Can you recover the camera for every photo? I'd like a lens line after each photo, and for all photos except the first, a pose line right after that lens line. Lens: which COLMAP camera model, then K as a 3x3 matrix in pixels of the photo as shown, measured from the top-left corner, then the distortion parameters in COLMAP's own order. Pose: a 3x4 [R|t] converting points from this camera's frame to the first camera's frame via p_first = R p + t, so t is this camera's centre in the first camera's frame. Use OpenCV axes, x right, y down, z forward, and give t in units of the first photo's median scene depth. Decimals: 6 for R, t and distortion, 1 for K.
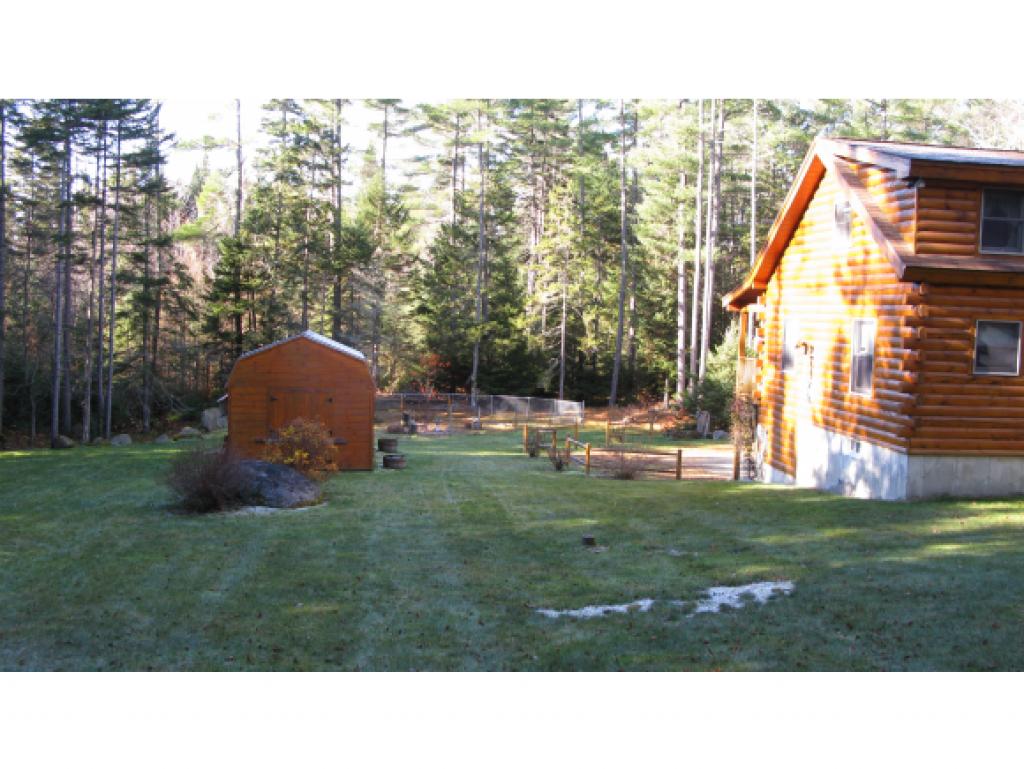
lens RADIAL K [[1040.7, 0, 512.0], [0, 1040.7, 384.5], [0, 0, 1]] dist [-0.212028, 0.256392]
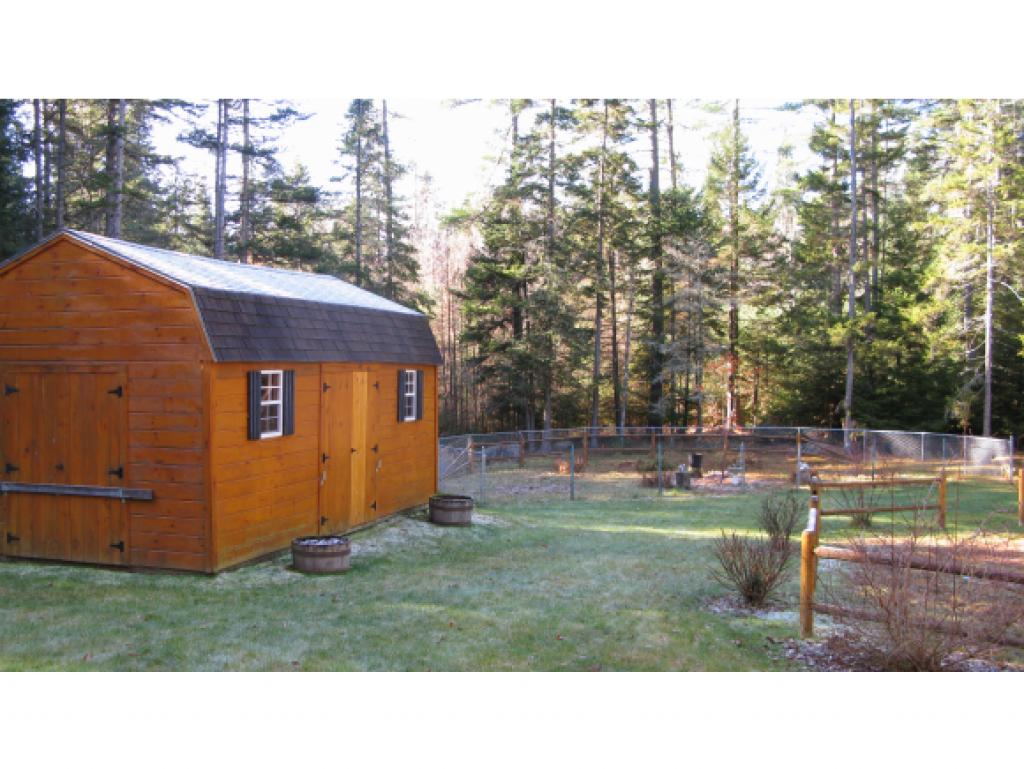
lens RADIAL K [[1040.7, 0, 512.0], [0, 1040.7, 384.5], [0, 0, 1]] dist [-0.212028, 0.256392]
pose [[0.892417, -0.015749, -0.450937, 0.074204], [-0.007482, 0.998737, -0.049688, 0.017046], [0.451150, 0.047716, 0.891172, 0.401897]]
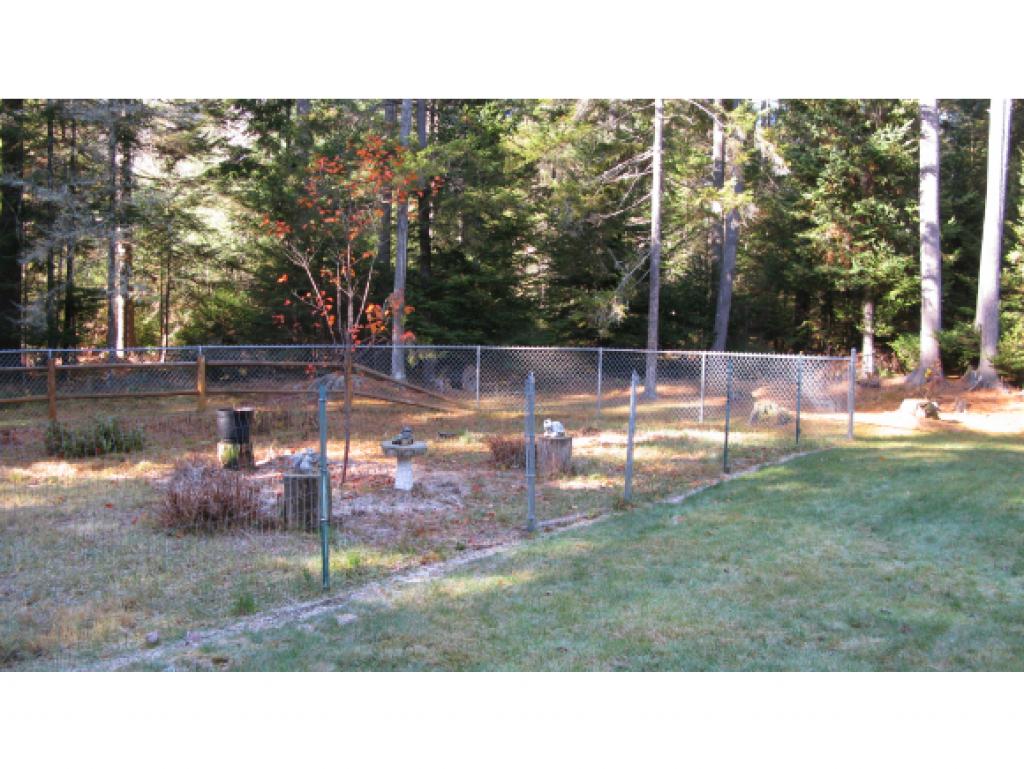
lens RADIAL K [[1040.7, 0, 512.0], [0, 1040.7, 384.5], [0, 0, 1]] dist [-0.212028, 0.256392]
pose [[0.976299, -0.025602, 0.214908, -0.089340], [0.022836, 0.999621, 0.015346, 0.020190], [-0.215220, -0.010074, 0.976514, 0.756250]]
